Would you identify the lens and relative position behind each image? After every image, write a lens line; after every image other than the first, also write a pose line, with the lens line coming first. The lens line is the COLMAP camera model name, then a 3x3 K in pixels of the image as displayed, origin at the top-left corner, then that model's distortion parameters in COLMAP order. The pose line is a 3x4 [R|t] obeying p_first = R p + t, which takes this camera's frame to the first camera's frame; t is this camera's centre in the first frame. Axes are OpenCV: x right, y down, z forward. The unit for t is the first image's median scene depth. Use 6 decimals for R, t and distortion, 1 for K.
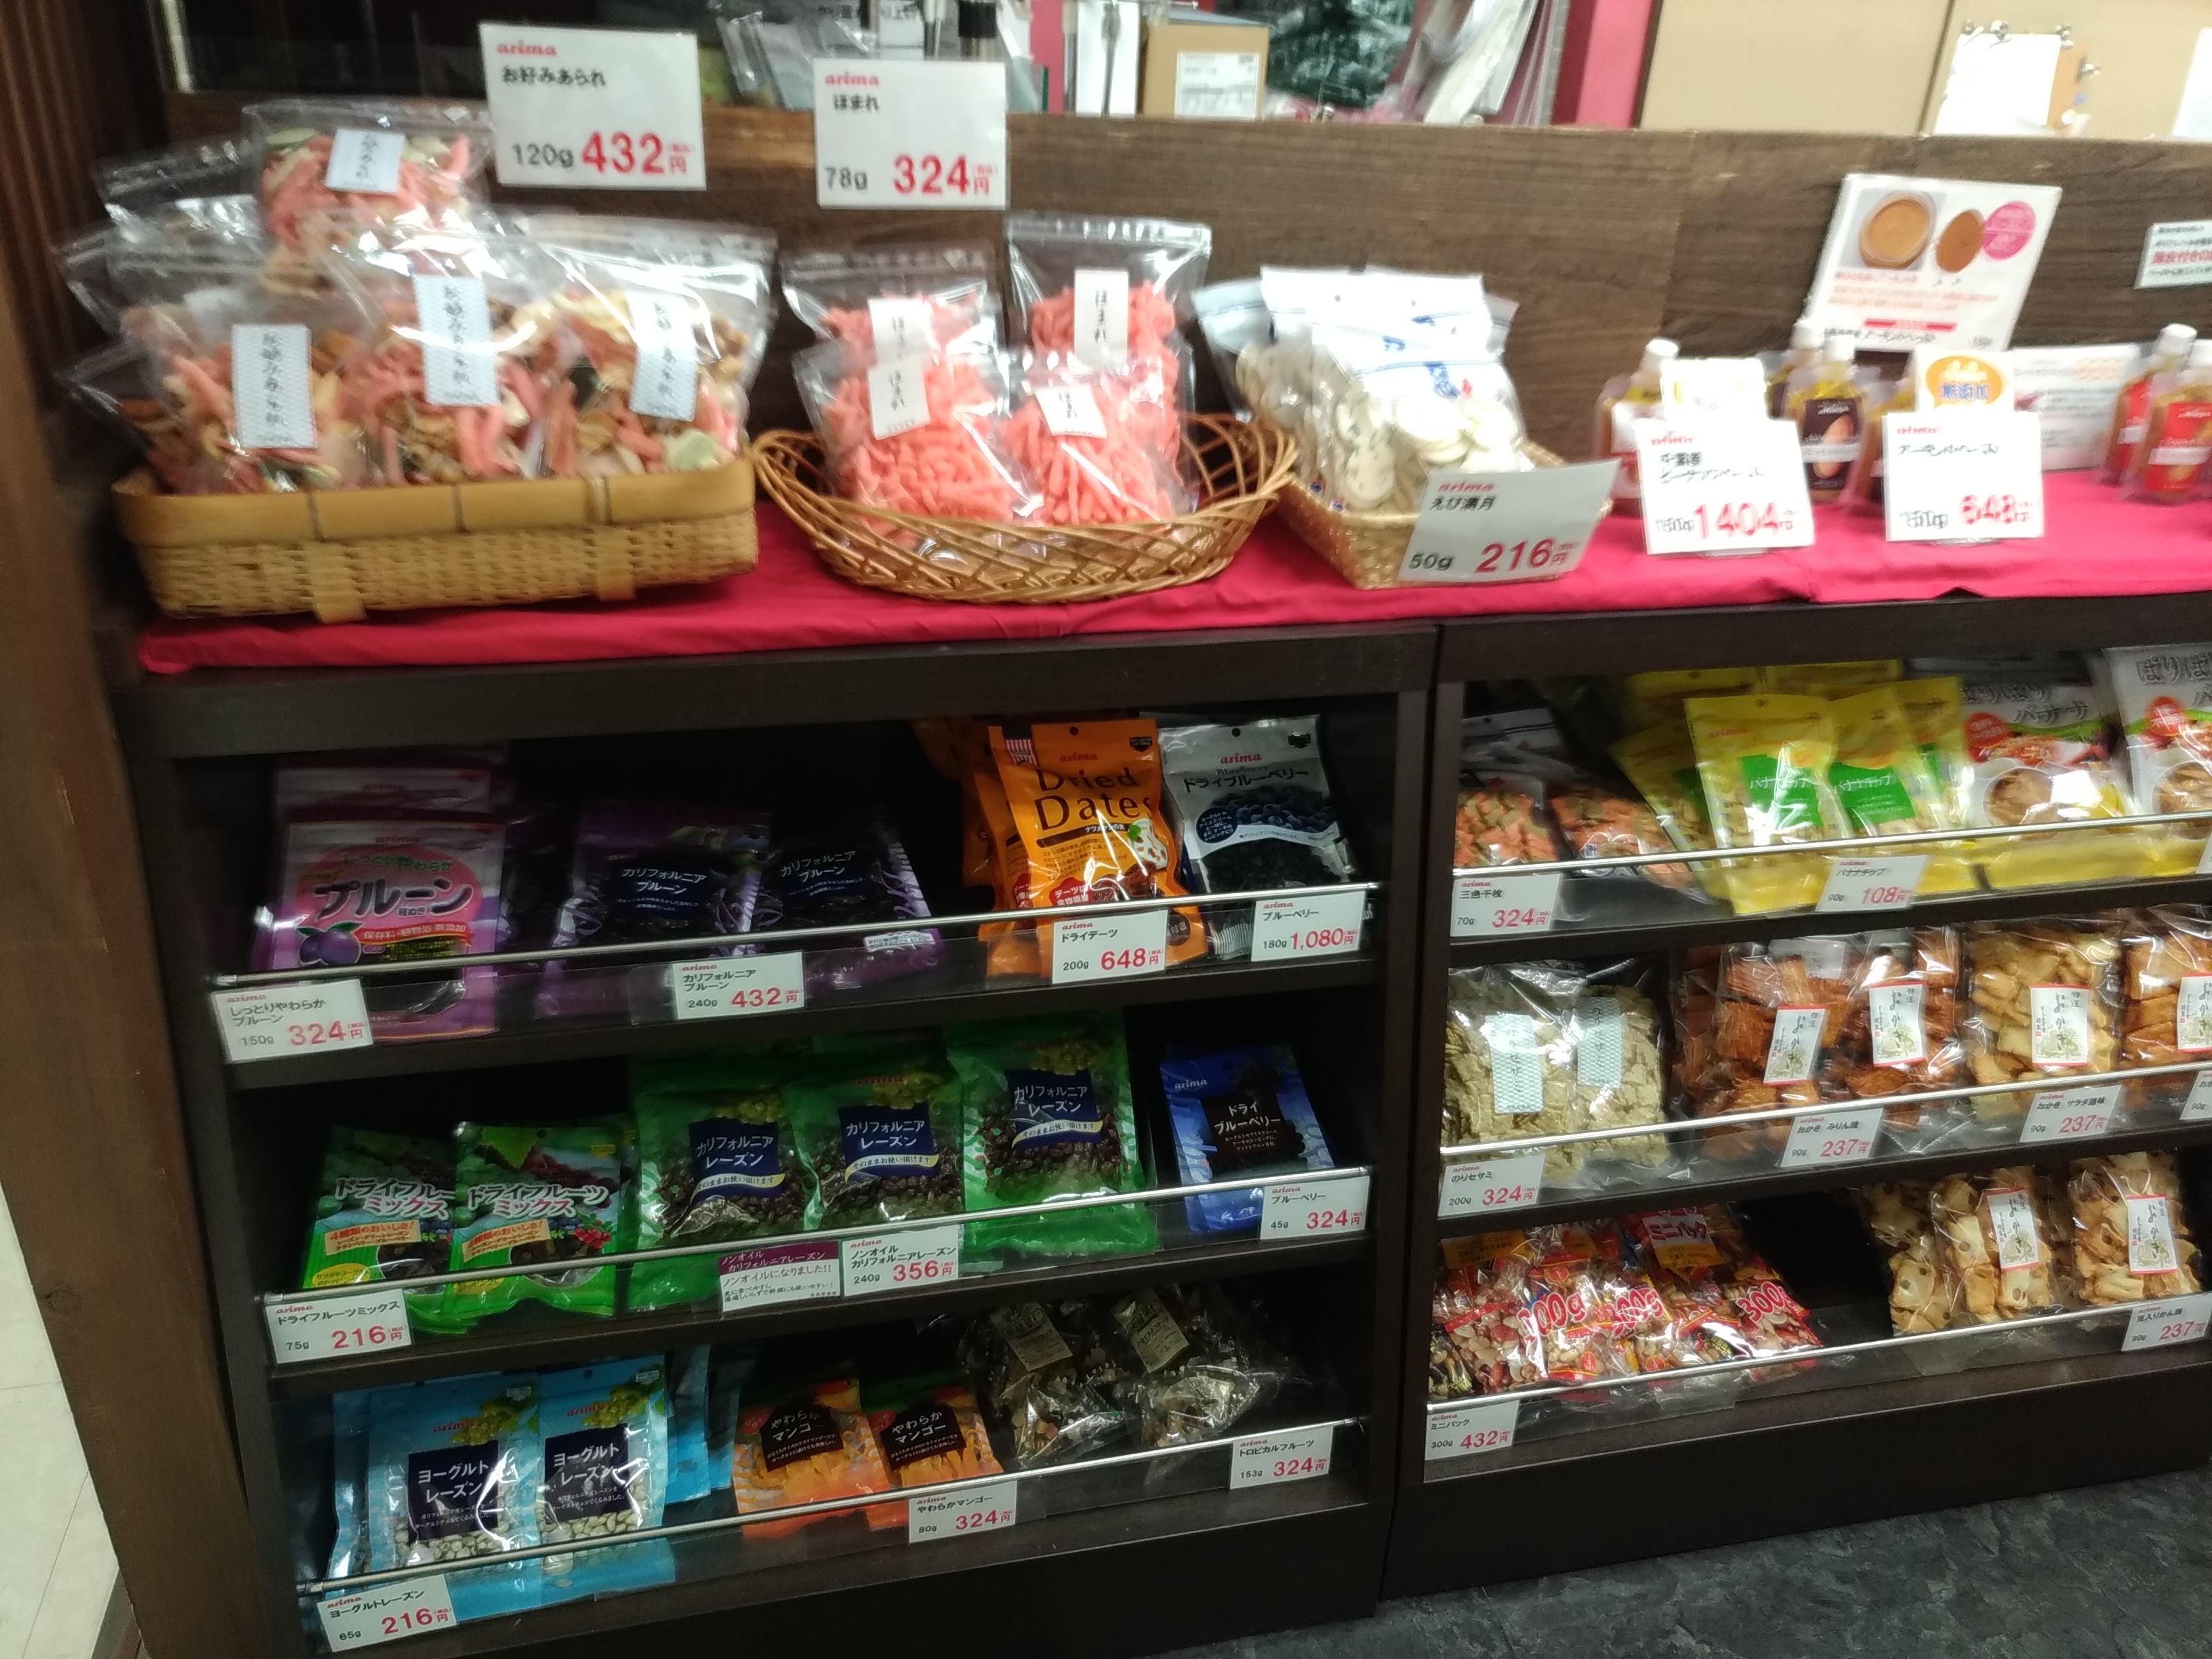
lens RADIAL K [[1746.5, 0, 1104.0], [0, 1746.5, 836.6], [0, 0, 1]] dist [0.000214, 0.018222]
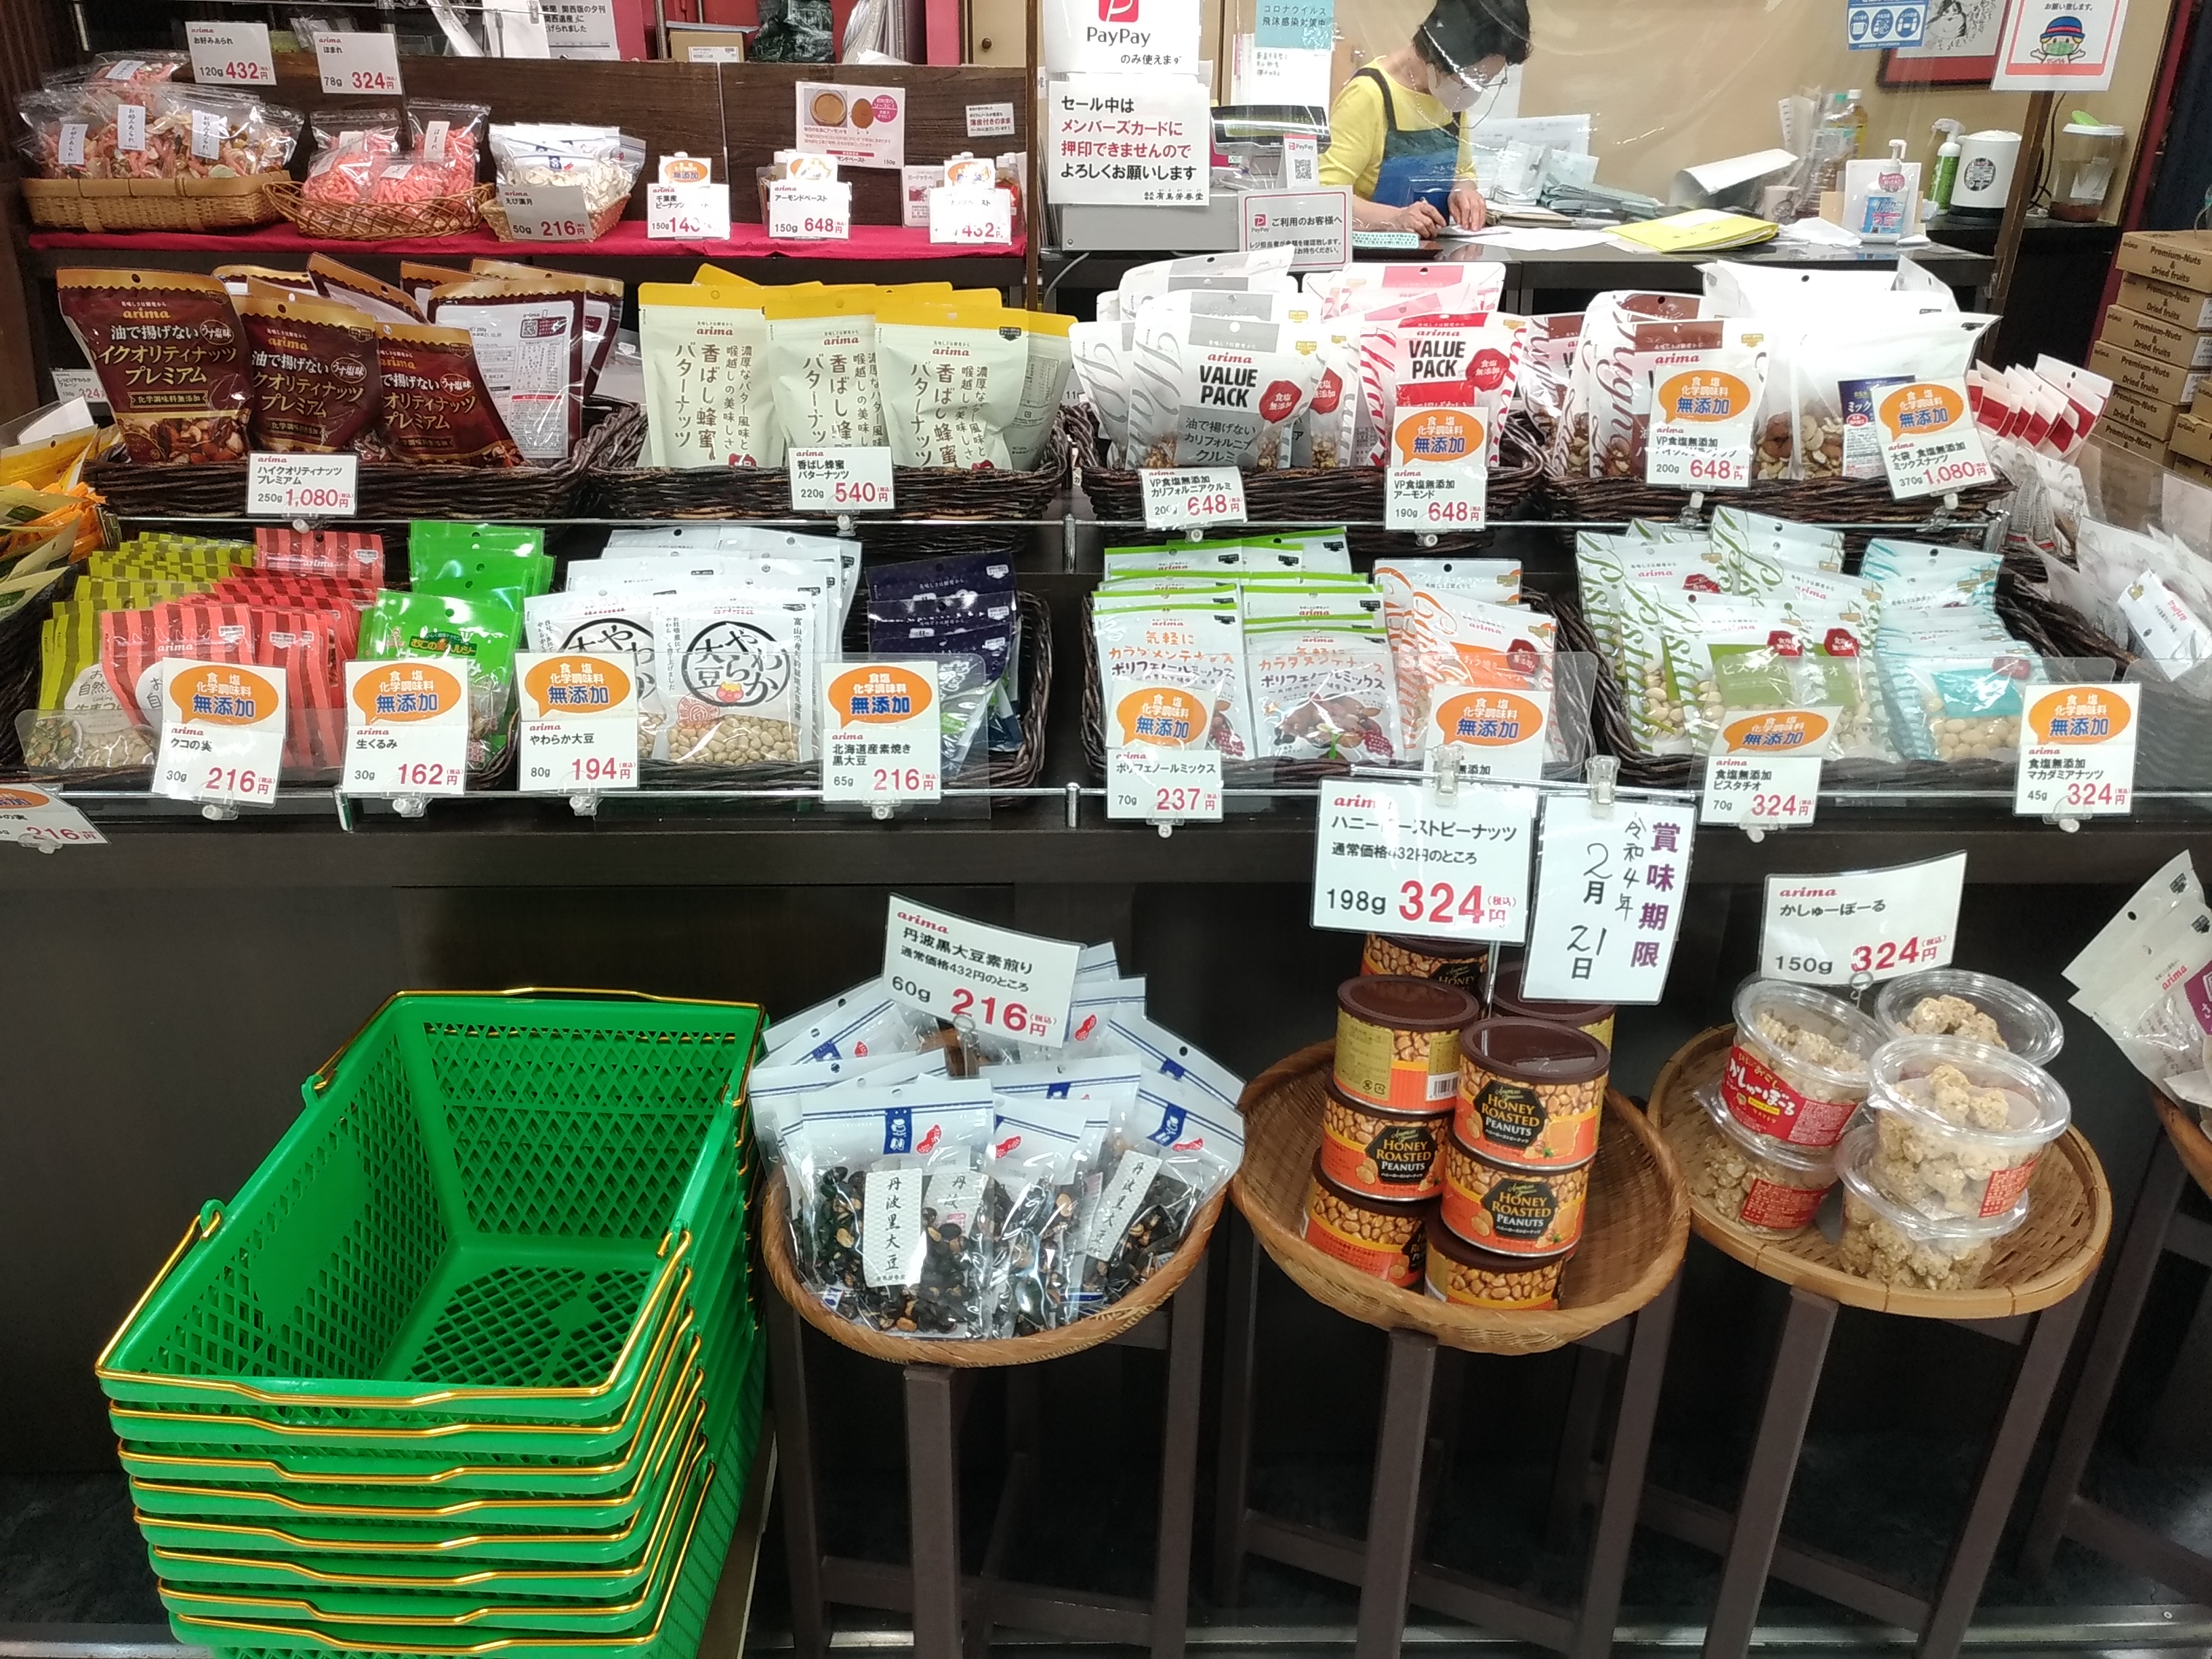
lens RADIAL K [[1746.5, 0, 1107.0], [0, 1746.5, 826.9], [0, 0, 1]] dist [0.000214, 0.018222]
pose [[0.982176, 0.056787, -0.179182, 1.500571], [-0.063057, 0.997574, -0.029485, 0.710087], [0.177073, 0.040258, 0.983374, -1.252731]]
